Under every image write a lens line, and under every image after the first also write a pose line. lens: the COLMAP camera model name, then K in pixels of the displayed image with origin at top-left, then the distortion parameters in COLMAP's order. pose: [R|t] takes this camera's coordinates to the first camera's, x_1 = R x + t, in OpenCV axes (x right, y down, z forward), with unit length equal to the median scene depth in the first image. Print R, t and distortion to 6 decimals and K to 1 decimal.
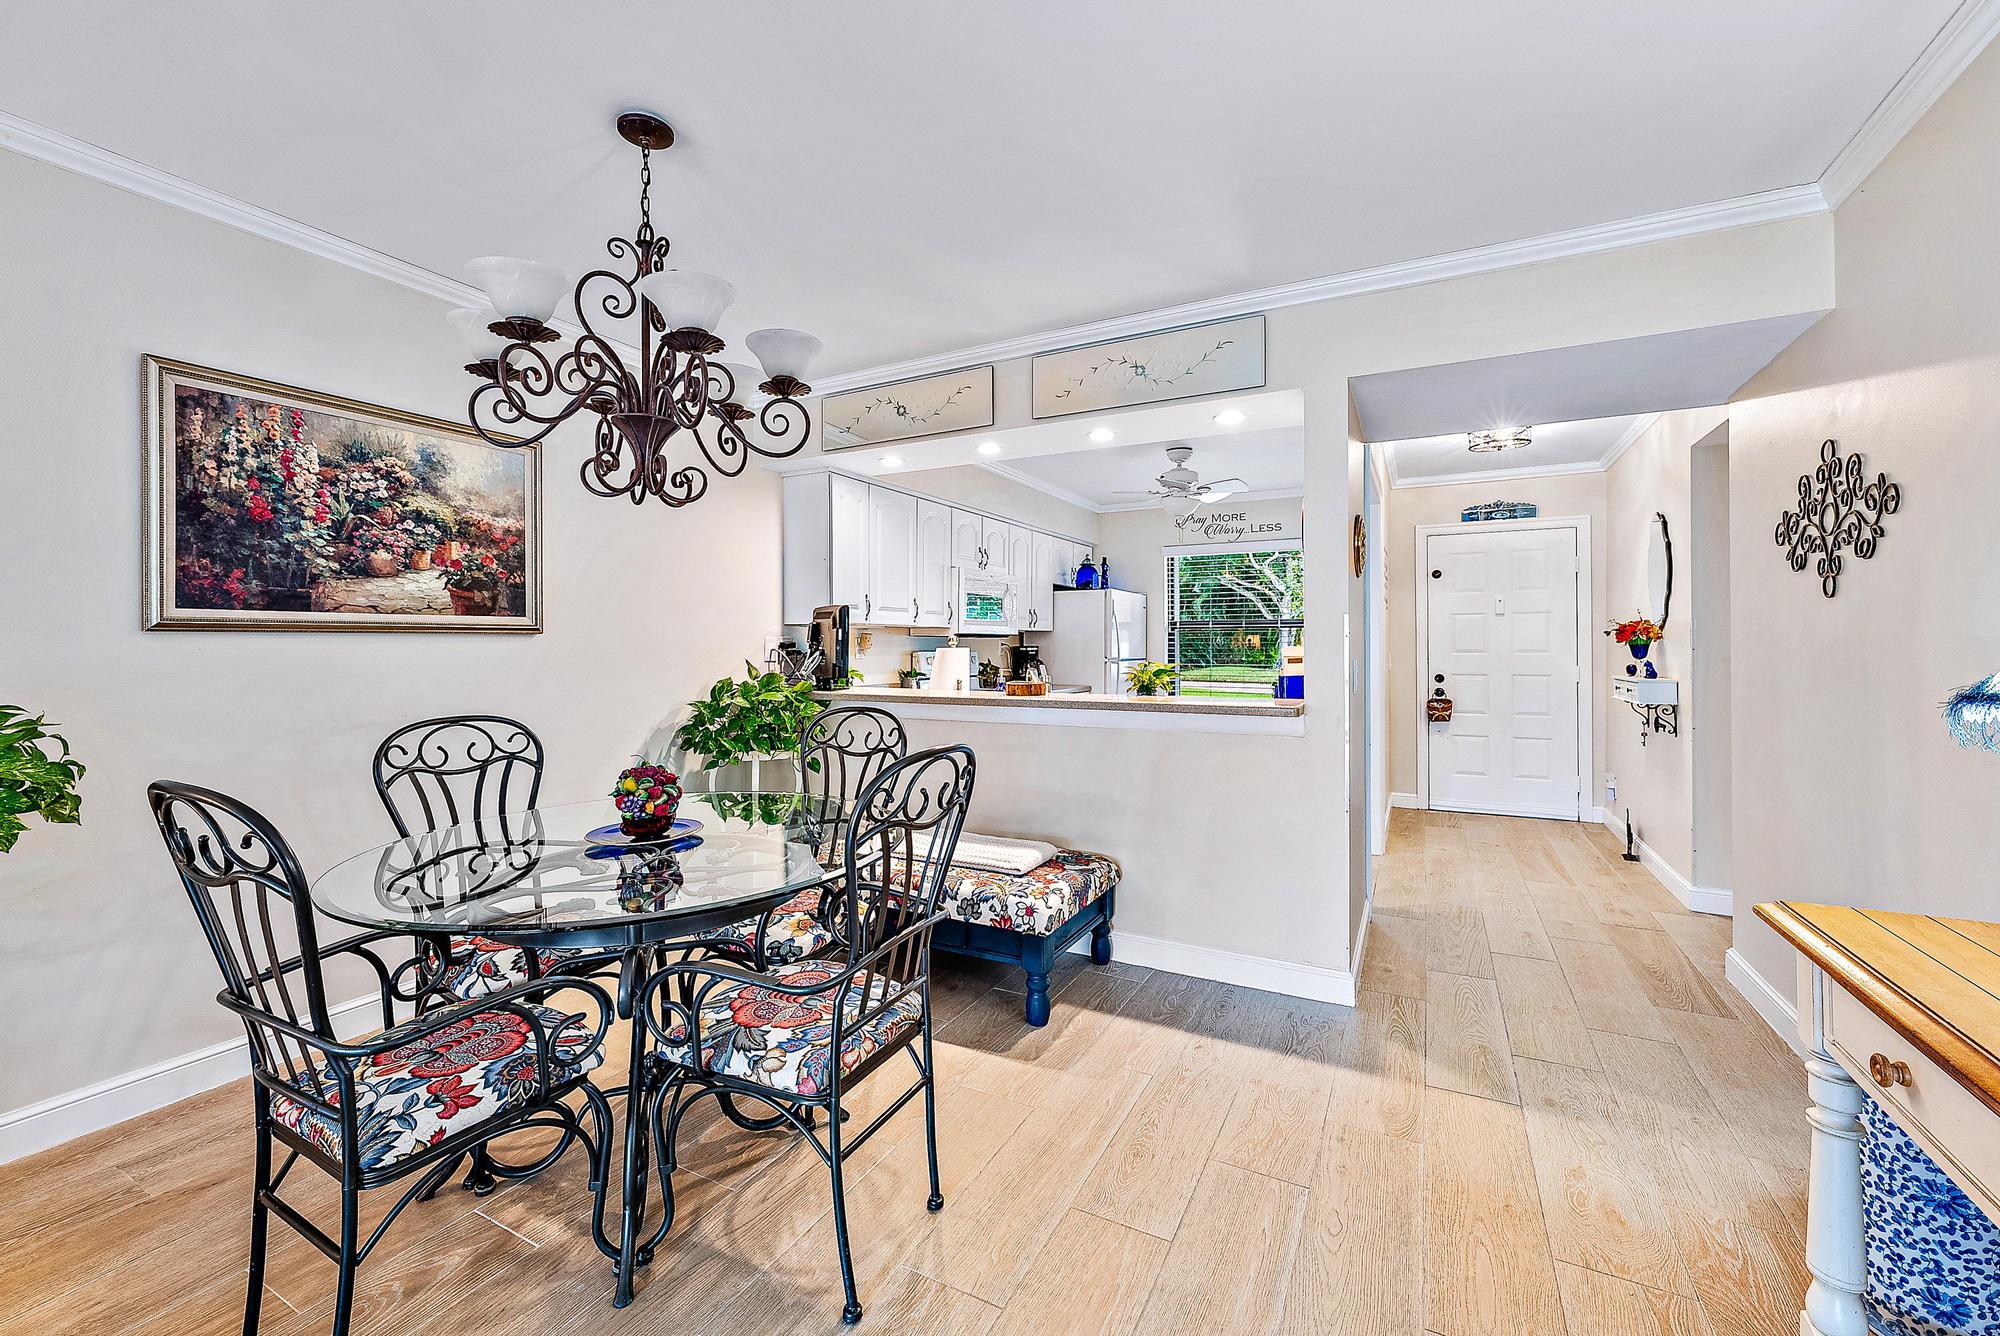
lens RADIAL K [[780.6, 0, 995.5], [0, 780.6, 638.3], [0, 0, 1]] dist [-0.001976, -0.000007]
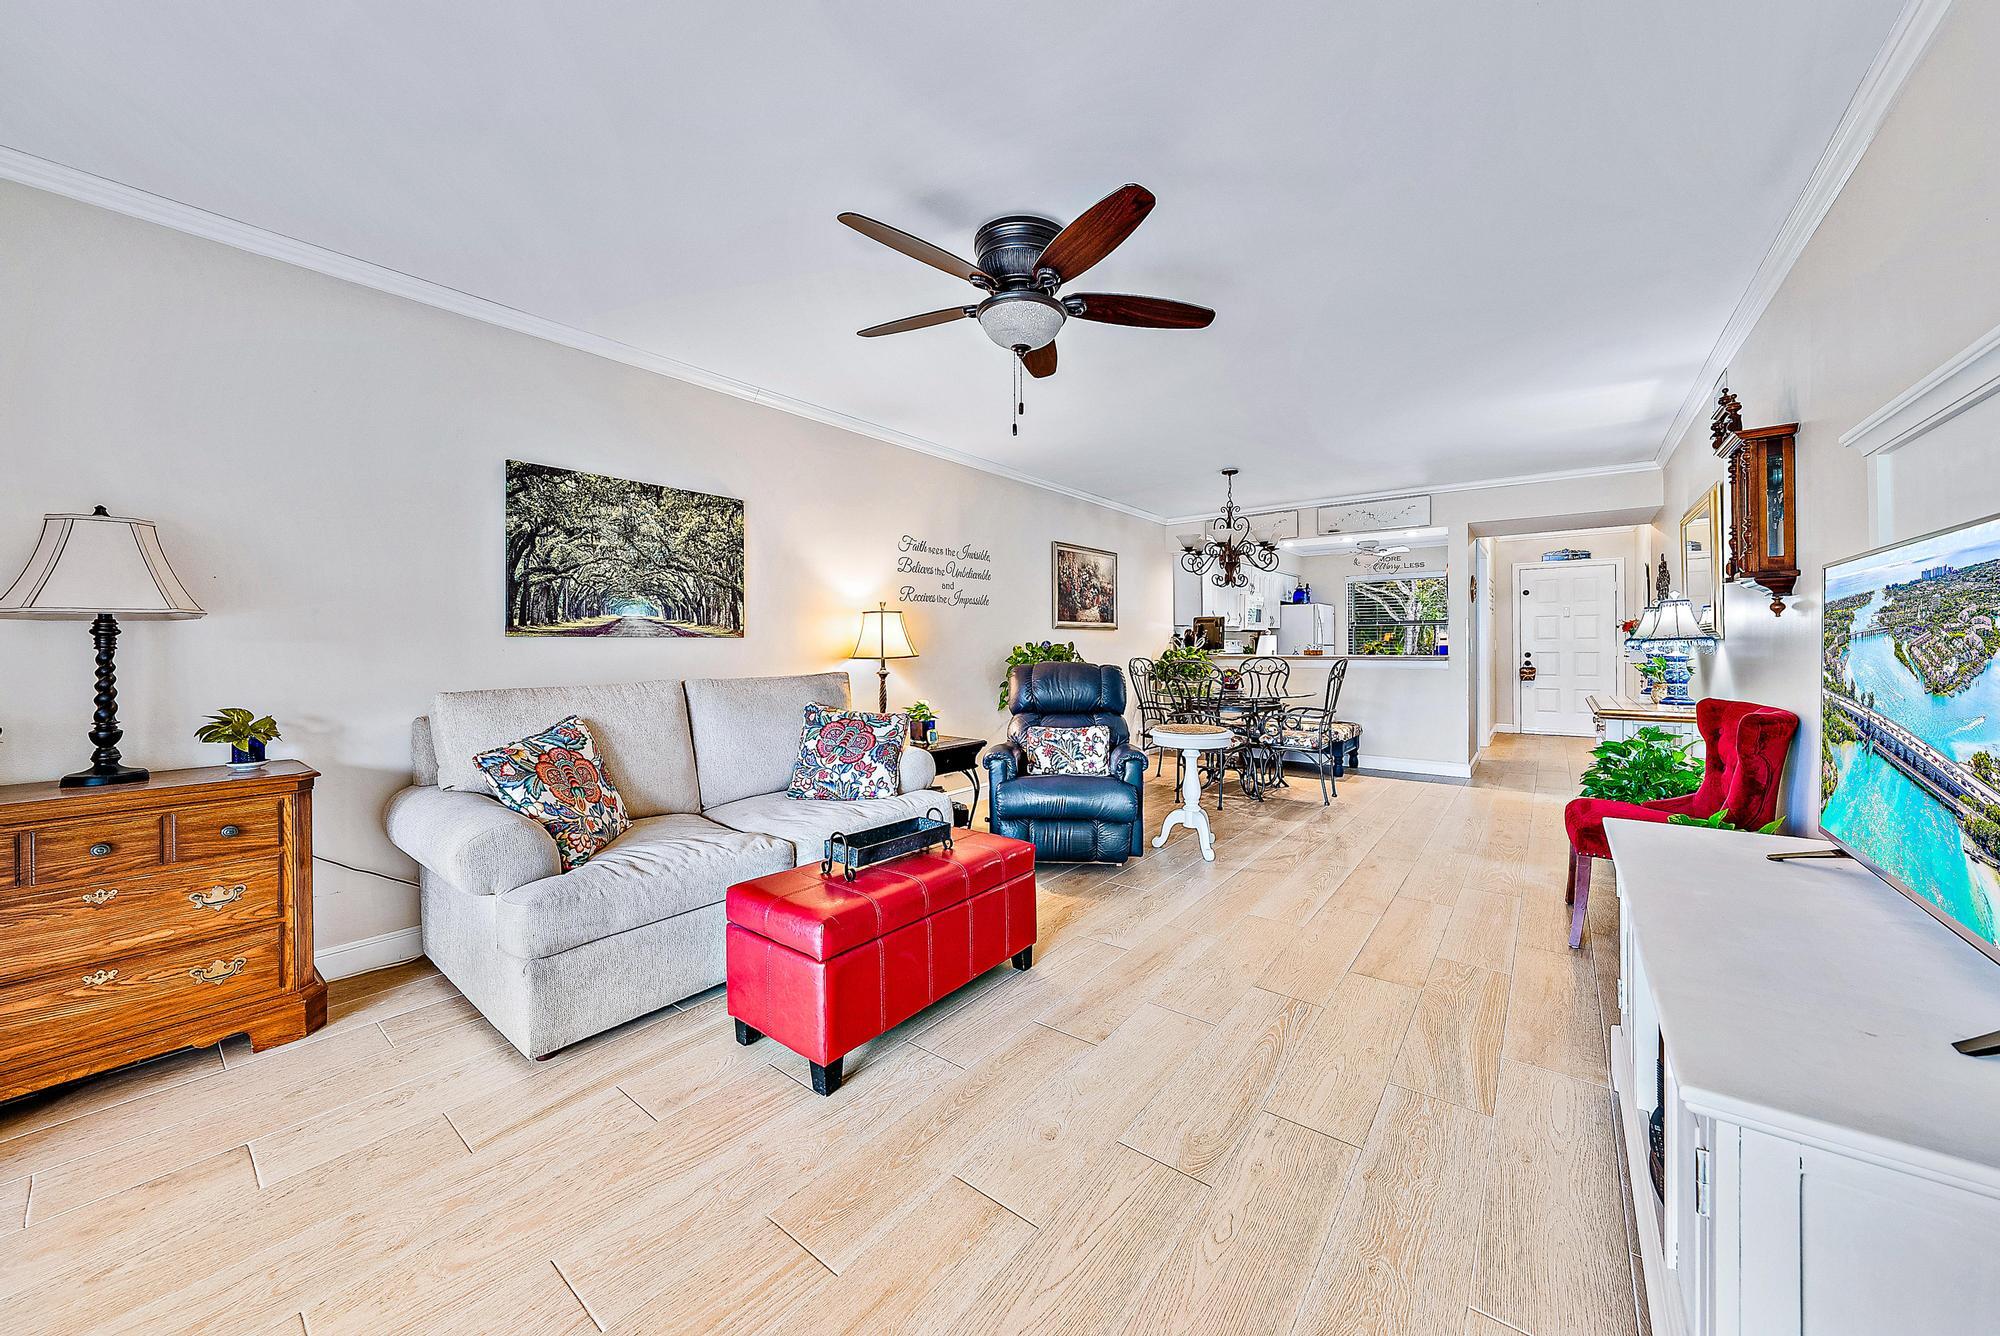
lens RADIAL K [[694.9, 0, 1004.6], [0, 694.9, 649.8], [0, 0, 1]] dist [-0.004291, 0.000203]
pose [[0.986274, -0.001859, -0.165107, -0.415289], [0.004561, 0.999862, 0.015987, 0.015990], [0.165055, -0.016520, 0.986146, -0.927364]]
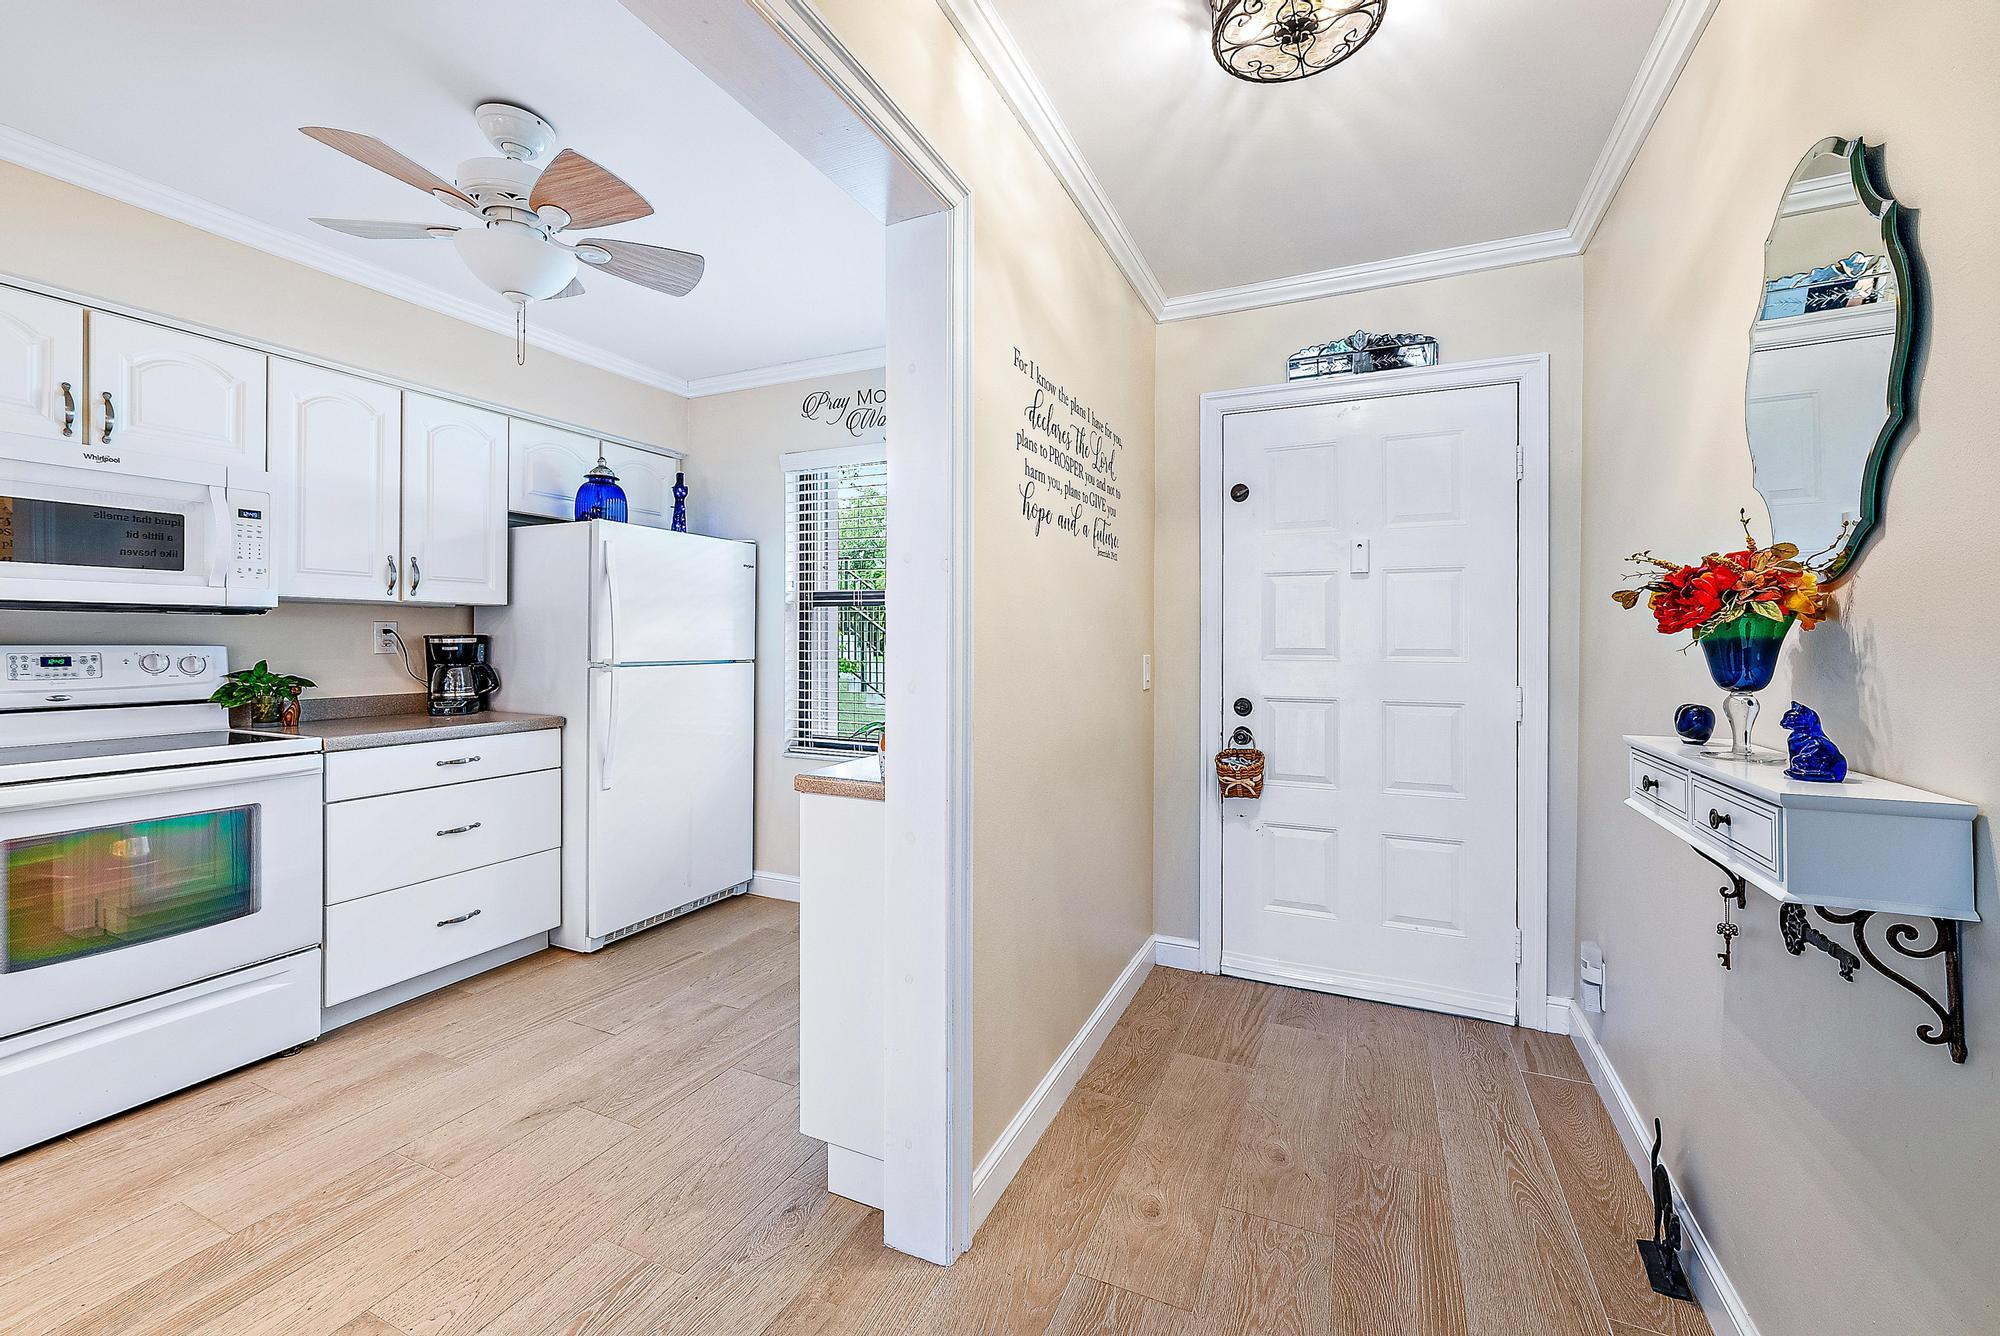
lens RADIAL K [[780.6, 0, 1001.9], [0, 780.6, 636.4], [0, 0, 1]] dist [-0.001976, -0.000007]
pose [[0.997733, 0.004404, 0.067147, 0.550309], [-0.004923, 0.999959, 0.007566, 0.006409], [-0.067111, -0.007879, 0.997714, 0.748834]]
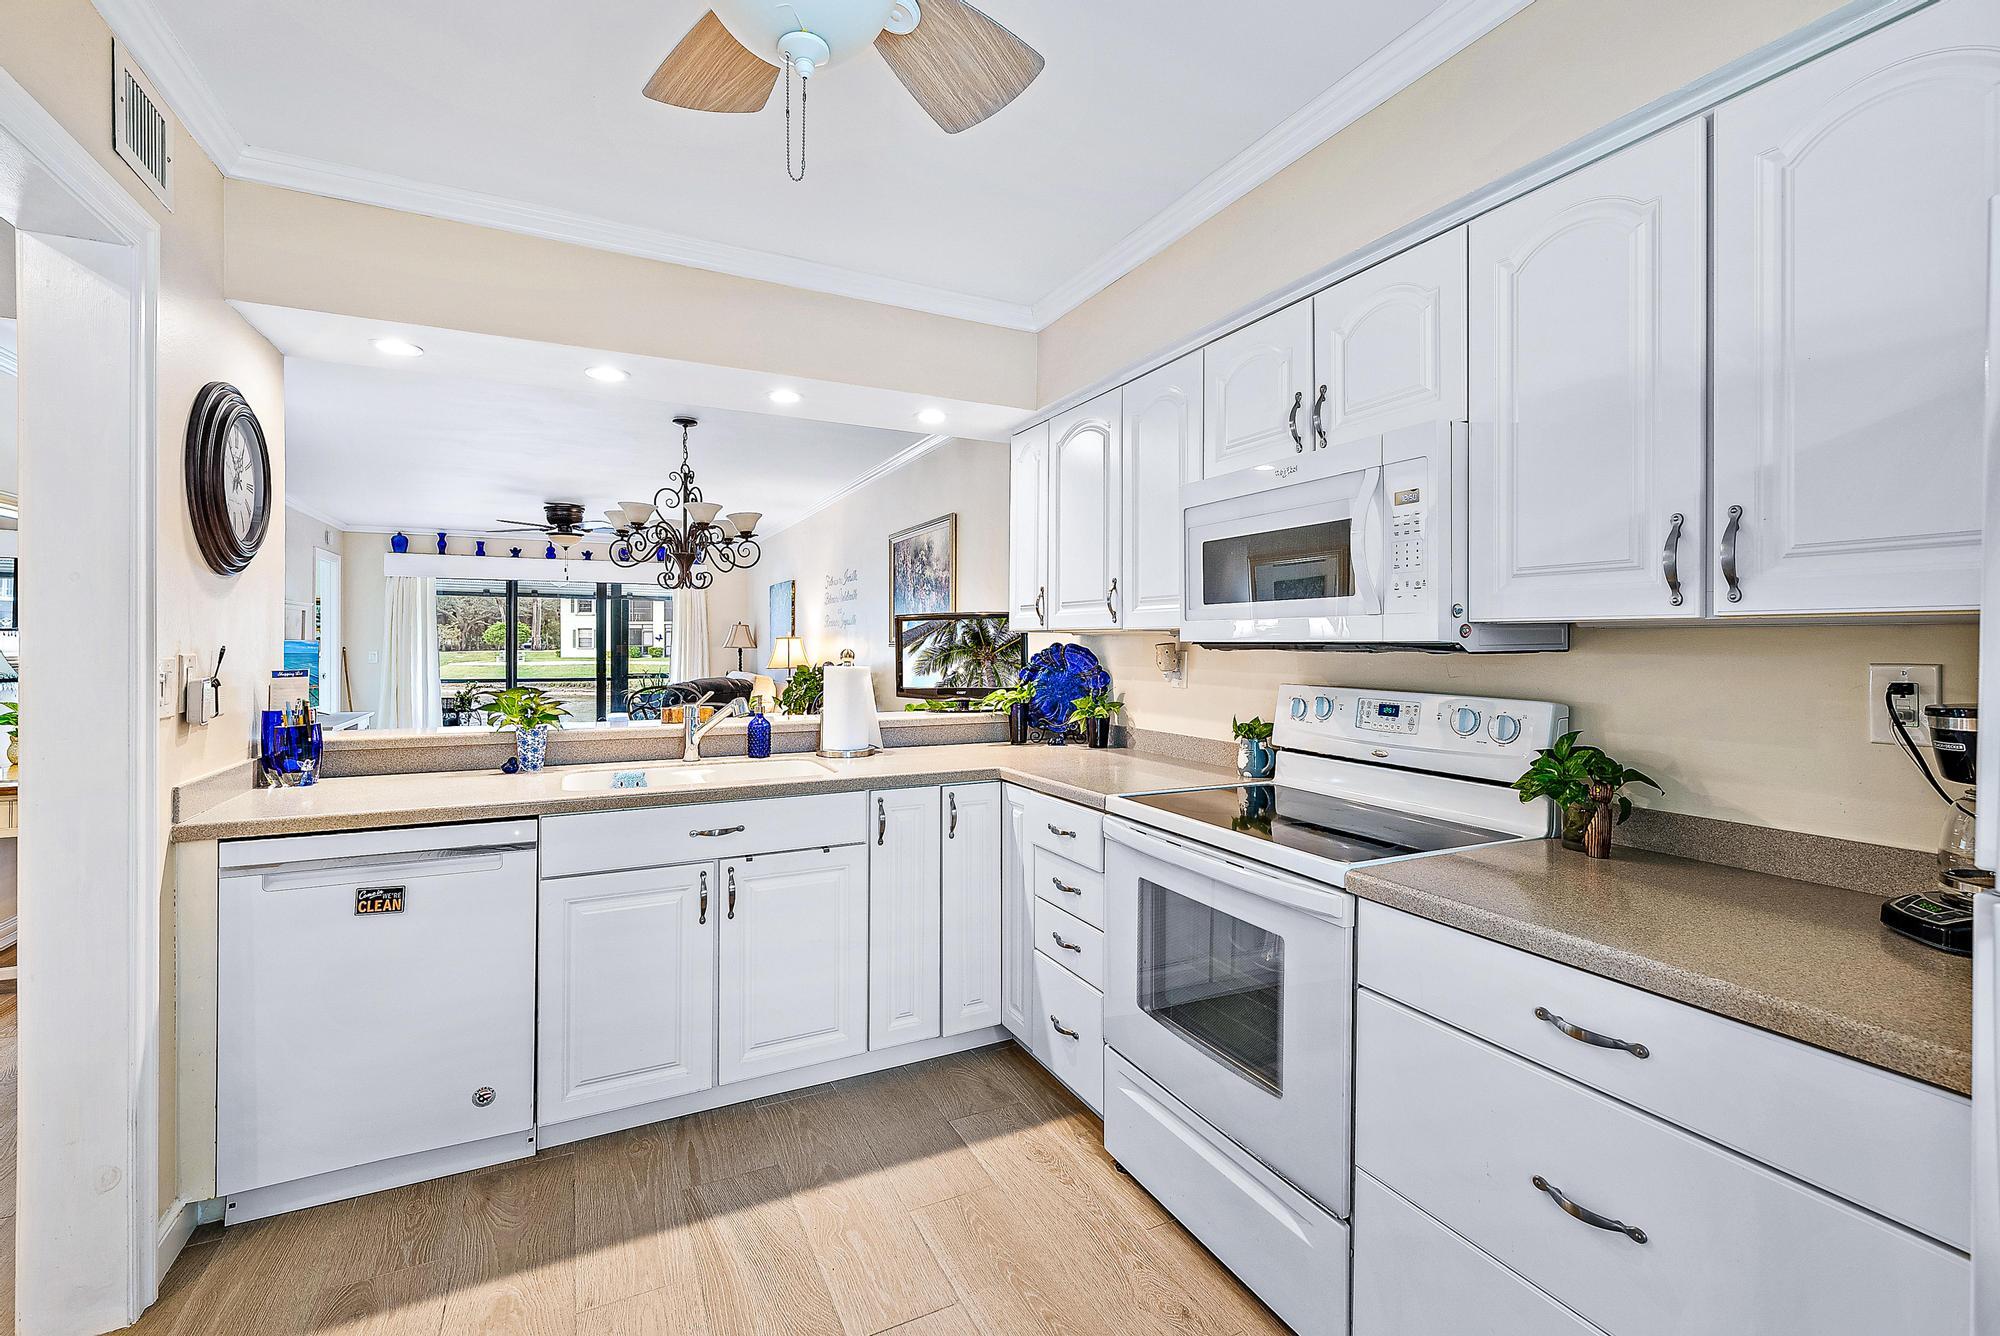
lens RADIAL K [[861.2, 0, 1014.6], [0, 861.2, 644.0], [0, 0, 1]] dist [-0.001726, -0.000134]
pose [[-0.565803, -0.000724, -0.824540, 0.473218], [0.001287, 0.999998, -0.001761, -0.007188], [0.824539, -0.002058, -0.565801, 1.444241]]
